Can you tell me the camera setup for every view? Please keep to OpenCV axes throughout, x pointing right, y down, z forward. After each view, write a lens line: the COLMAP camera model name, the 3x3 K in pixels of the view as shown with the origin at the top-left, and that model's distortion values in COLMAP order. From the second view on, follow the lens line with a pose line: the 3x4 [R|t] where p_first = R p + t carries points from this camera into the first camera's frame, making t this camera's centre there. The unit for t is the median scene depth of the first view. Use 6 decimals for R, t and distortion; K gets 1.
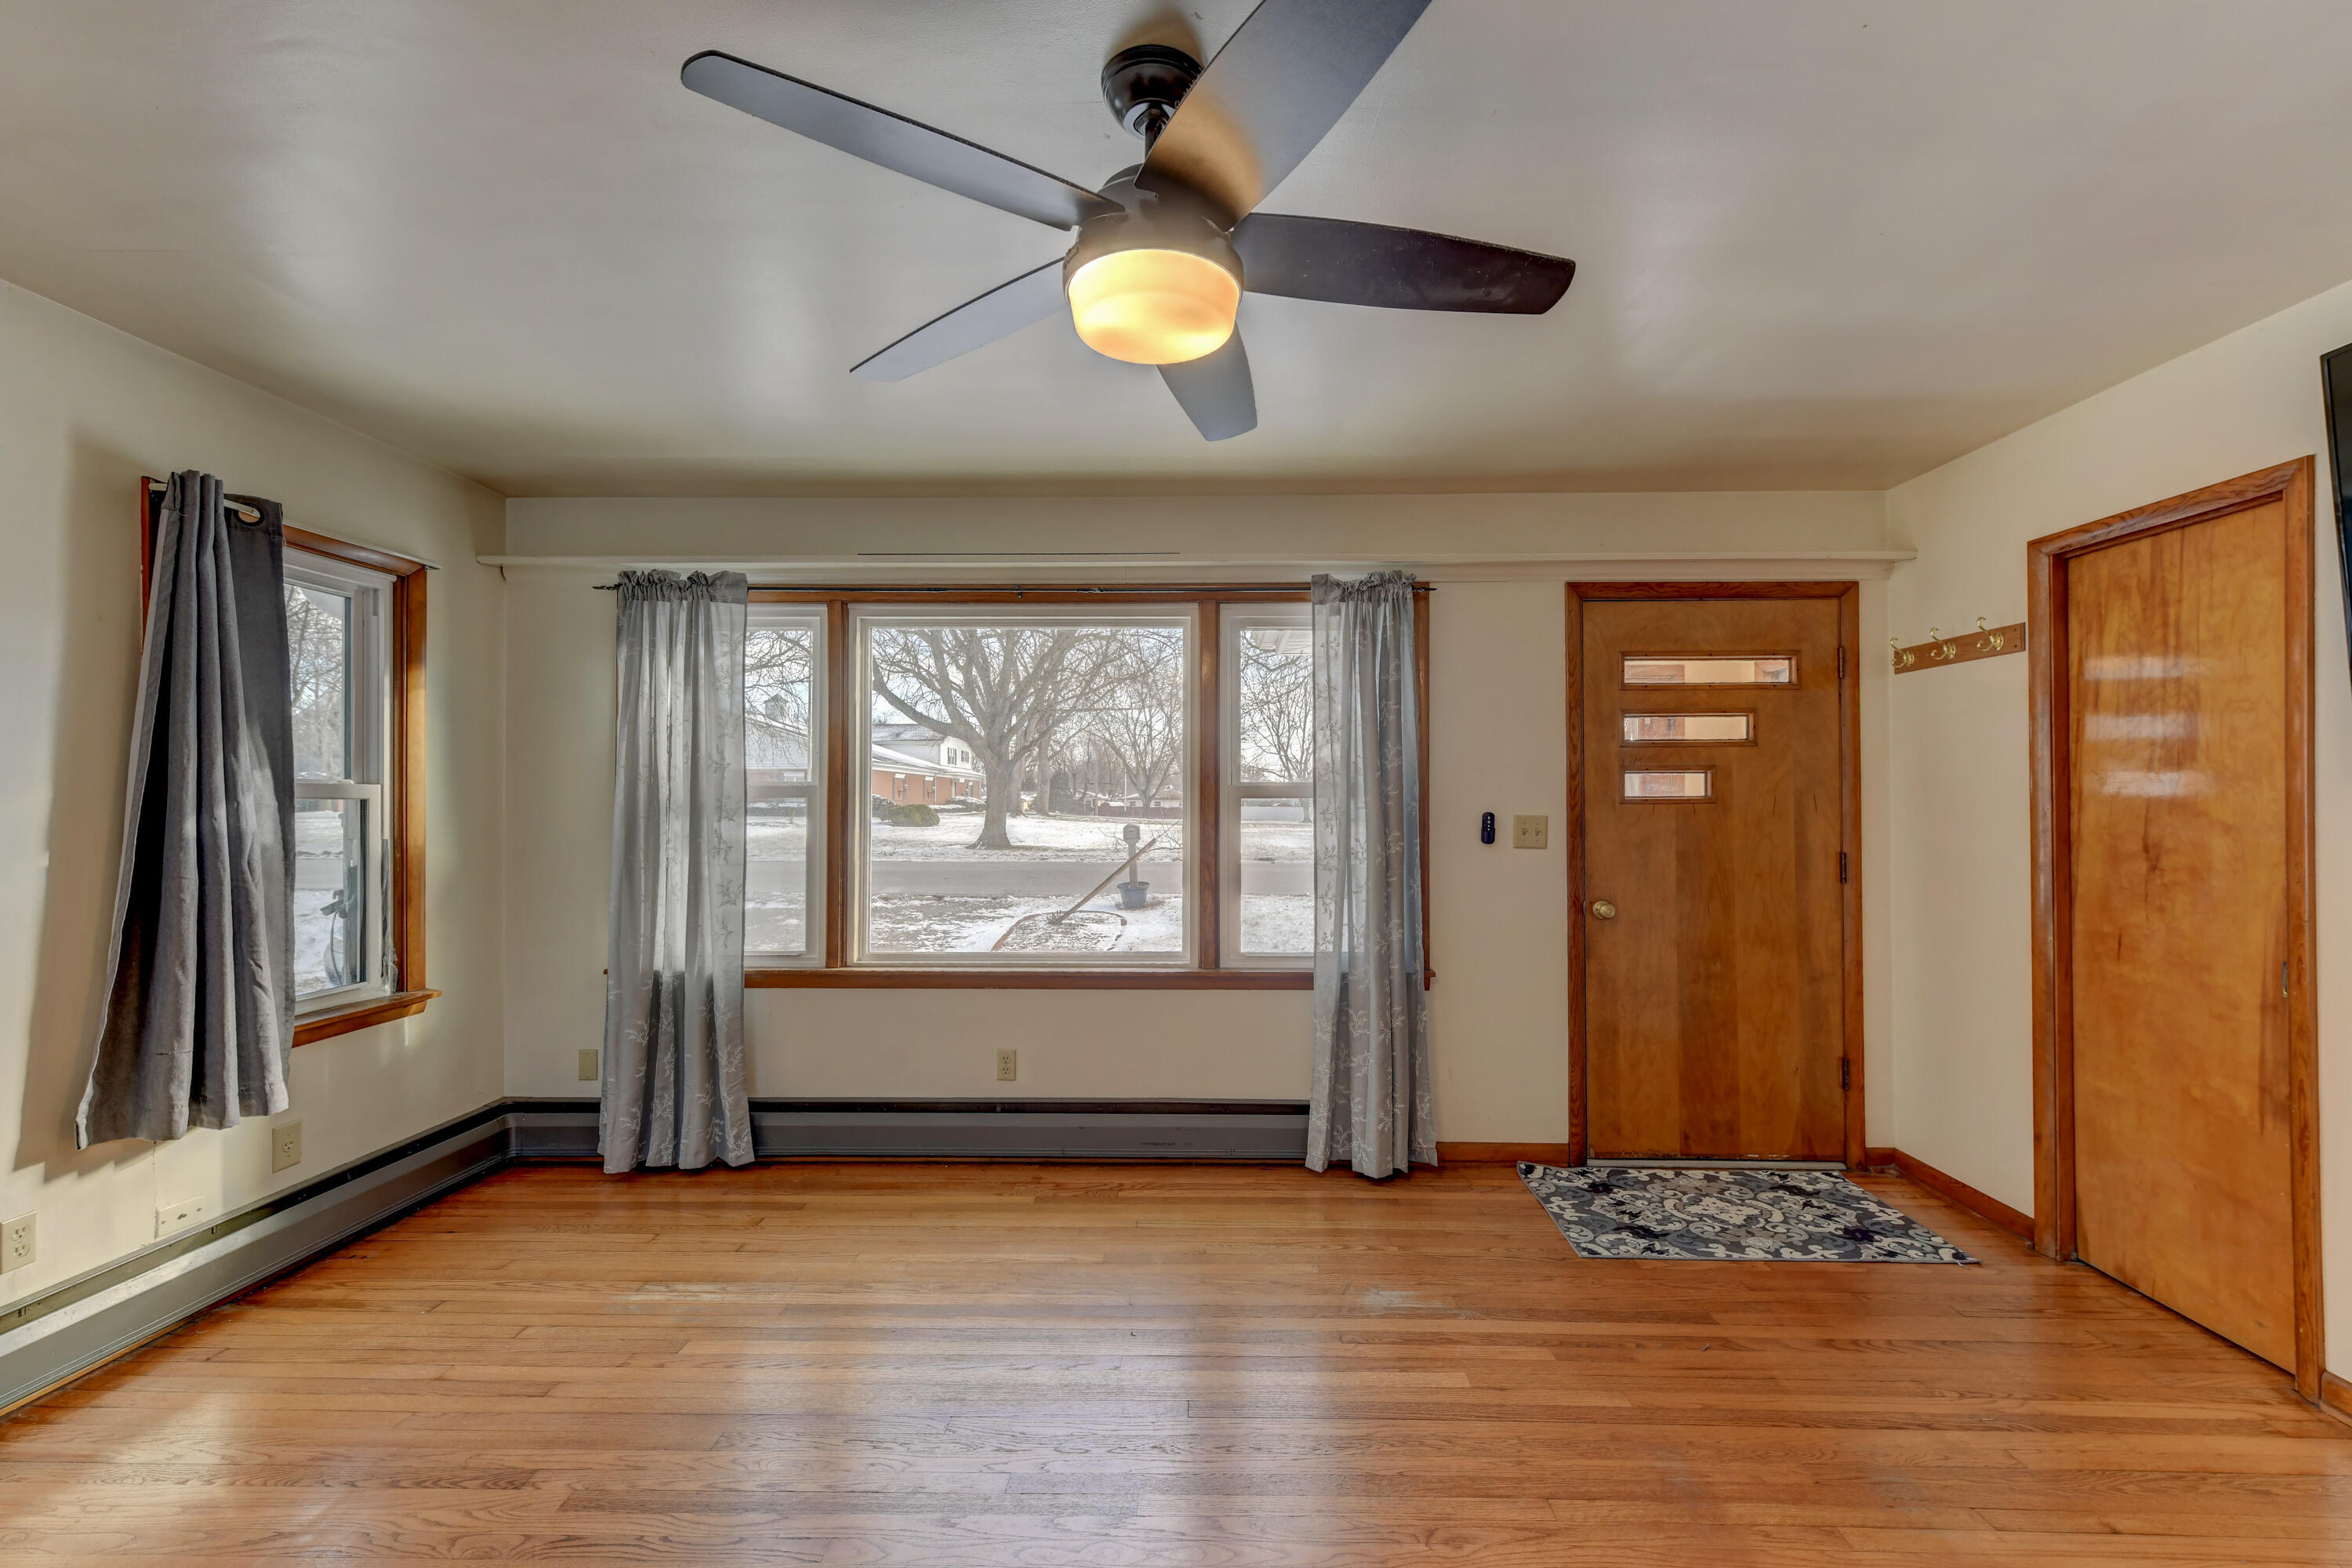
lens RADIAL K [[965.1, 0, 1201.9], [0, 965.1, 778.7], [0, 0, 1]] dist [0.006029, -0.000117]
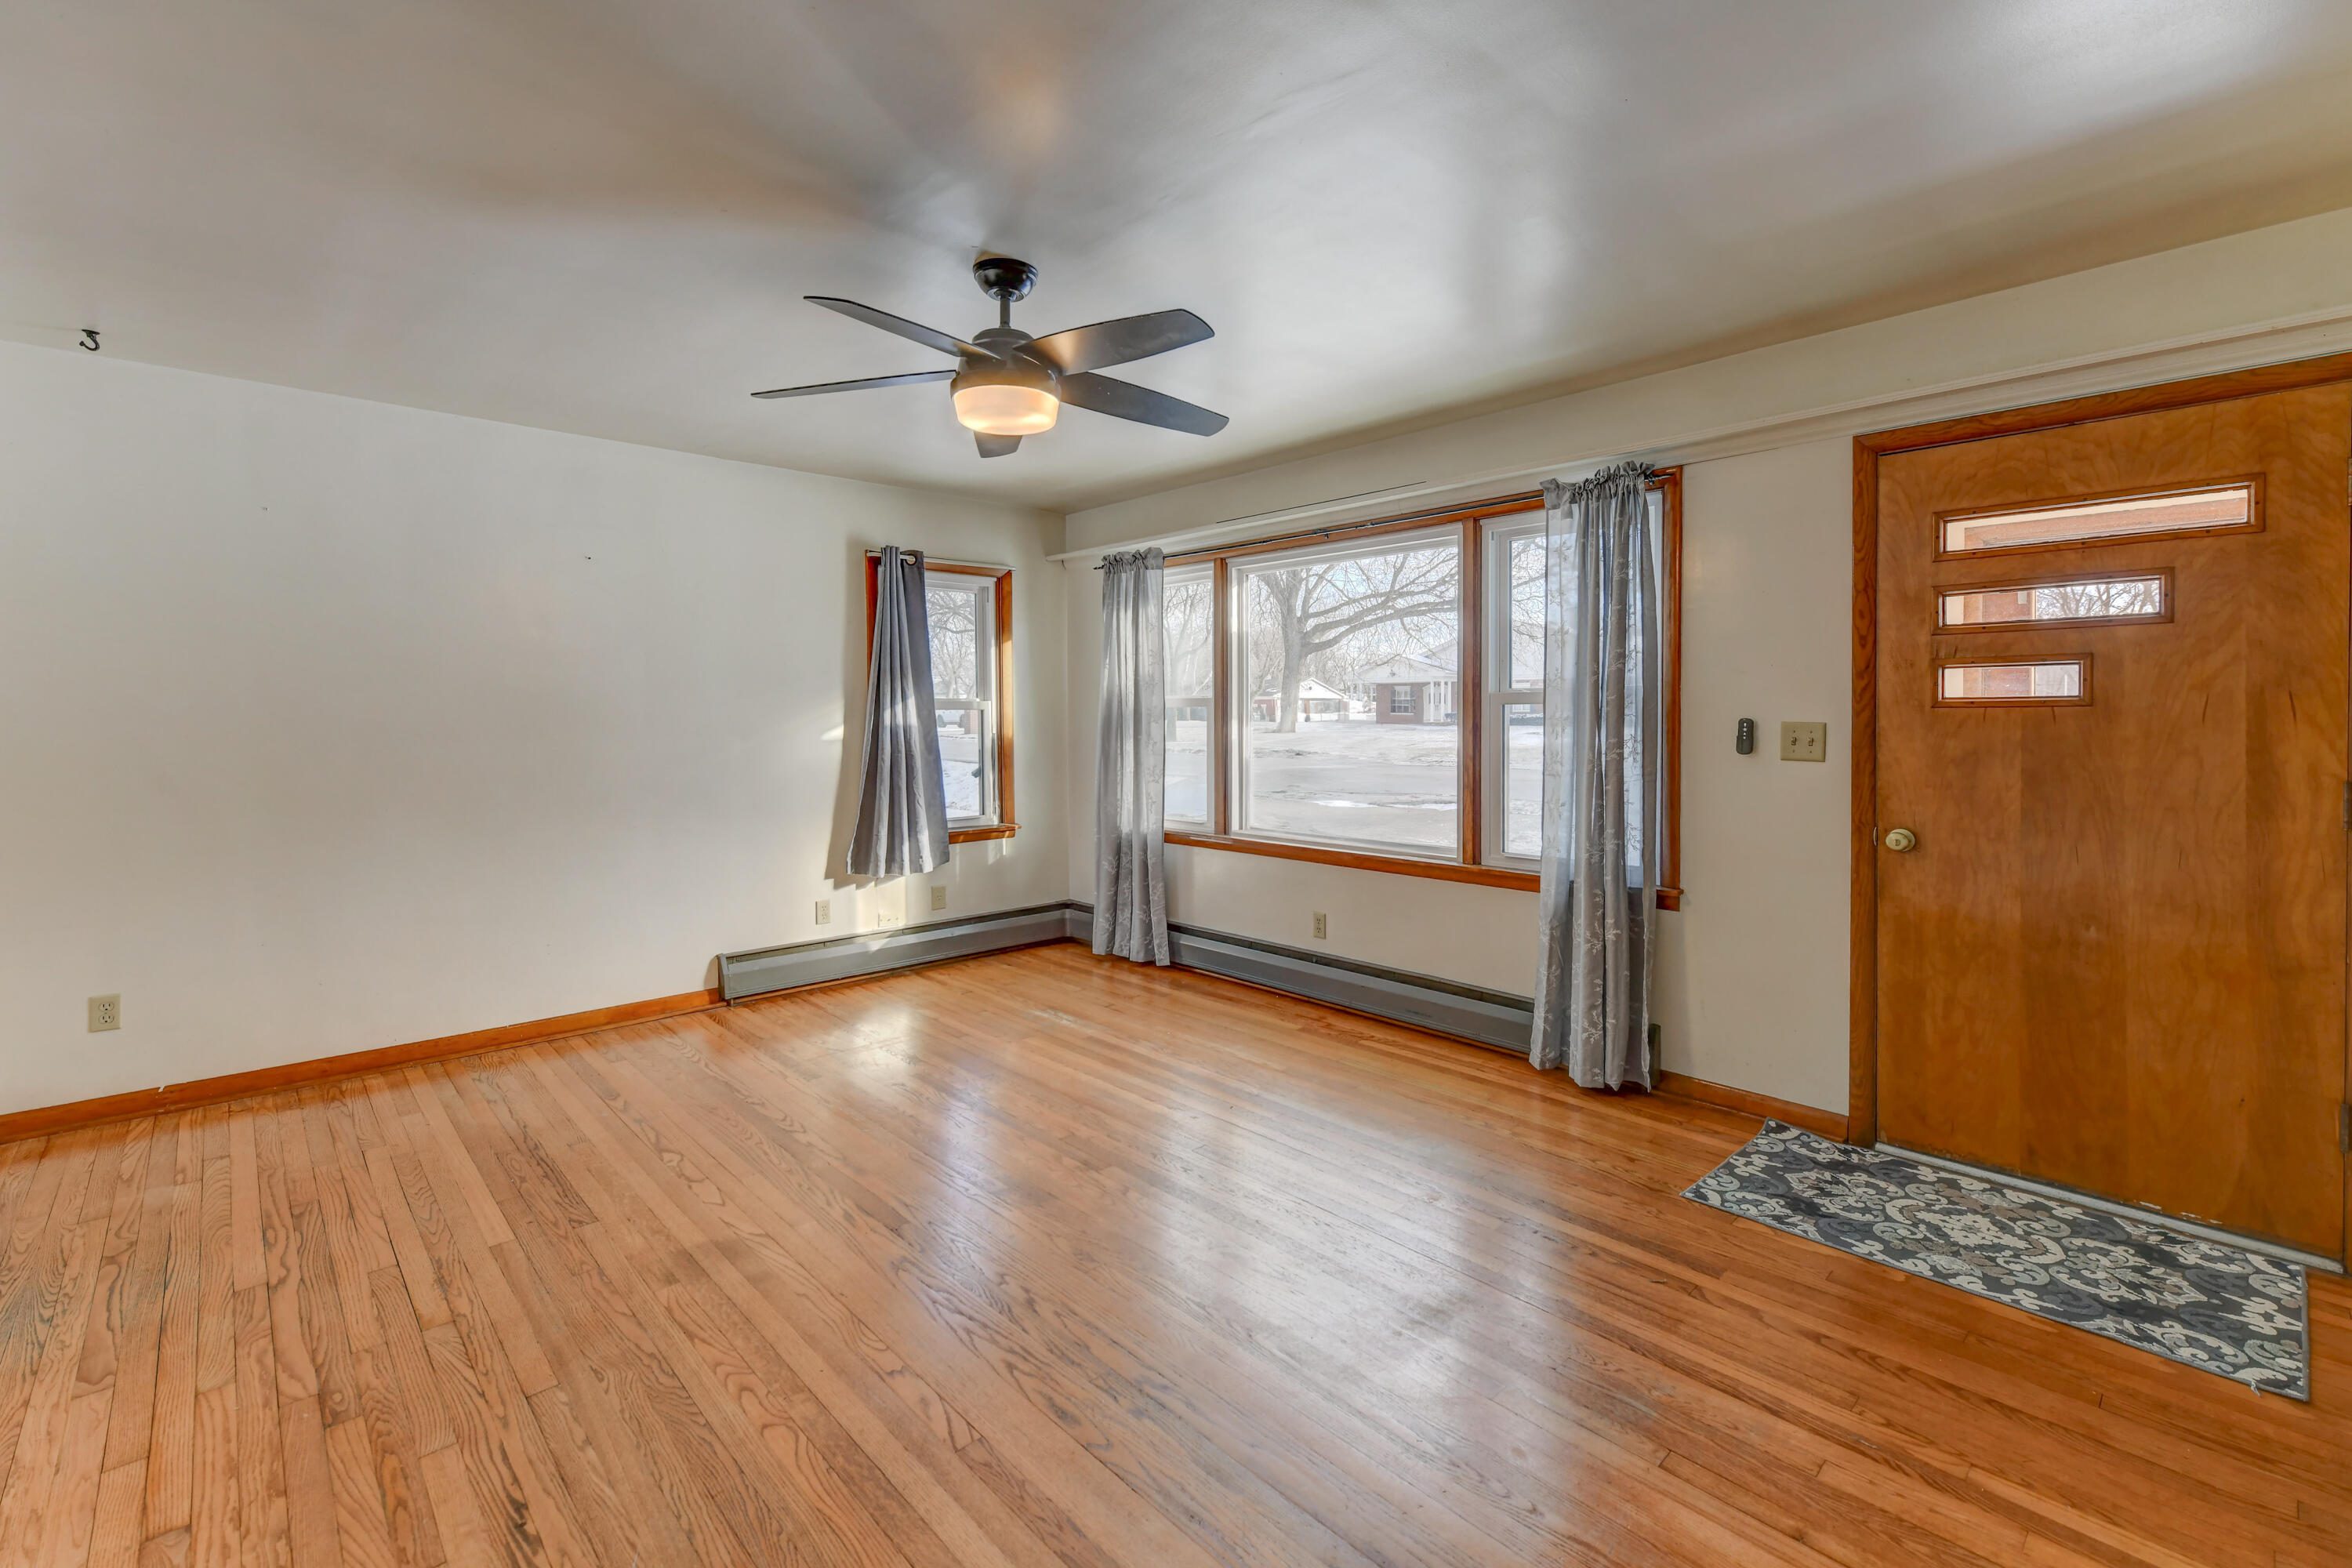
lens RADIAL K [[1010.2, 0, 1192.4], [0, 1010.2, 713.4], [0, 0, 1]] dist [0.001473, -0.000302]
pose [[0.704534, -0.002943, -0.709664, 0.609694], [0.022494, 0.999582, 0.018186, 0.002419], [0.709313, -0.028776, 0.704306, -0.003345]]
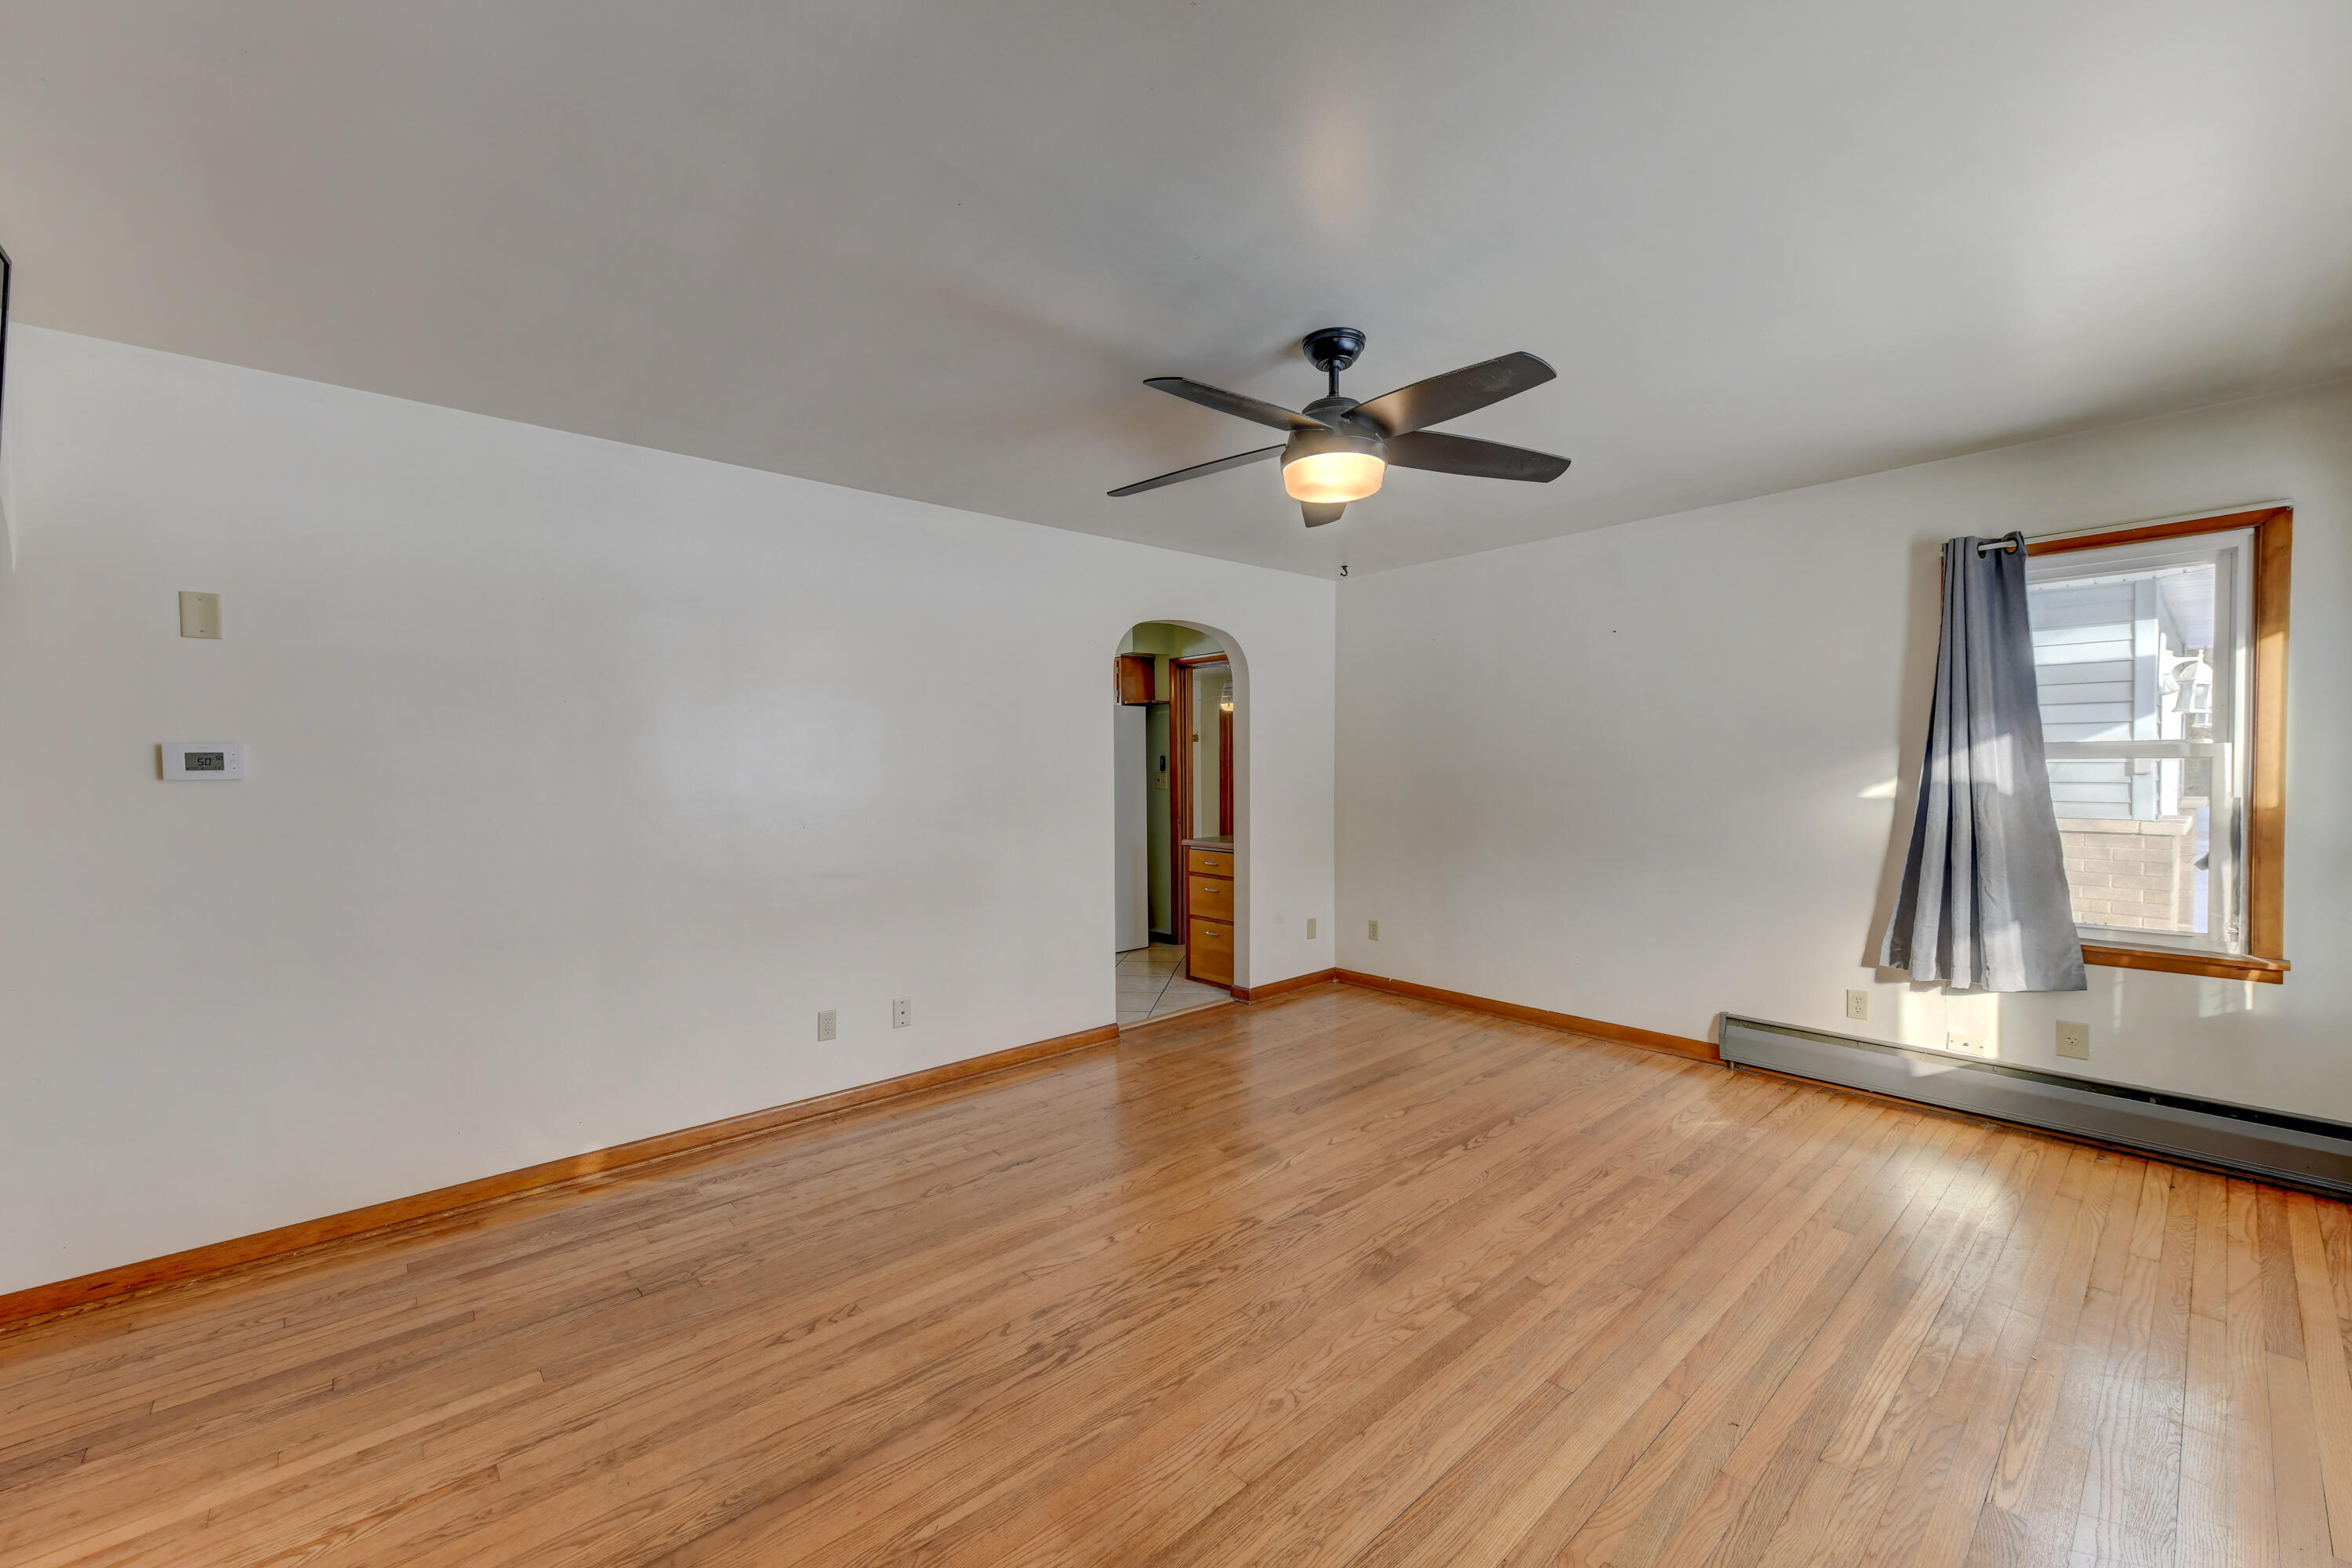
lens RADIAL K [[965.1, 0, 1201.9], [0, 965.1, 778.7], [0, 0, 1]] dist [0.006029, -0.000117]
pose [[-0.717784, 0.012223, -0.696158, 0.563000], [0.021046, 0.999770, -0.004146, 0.021238], [0.695947, -0.017627, -0.717877, 0.893245]]
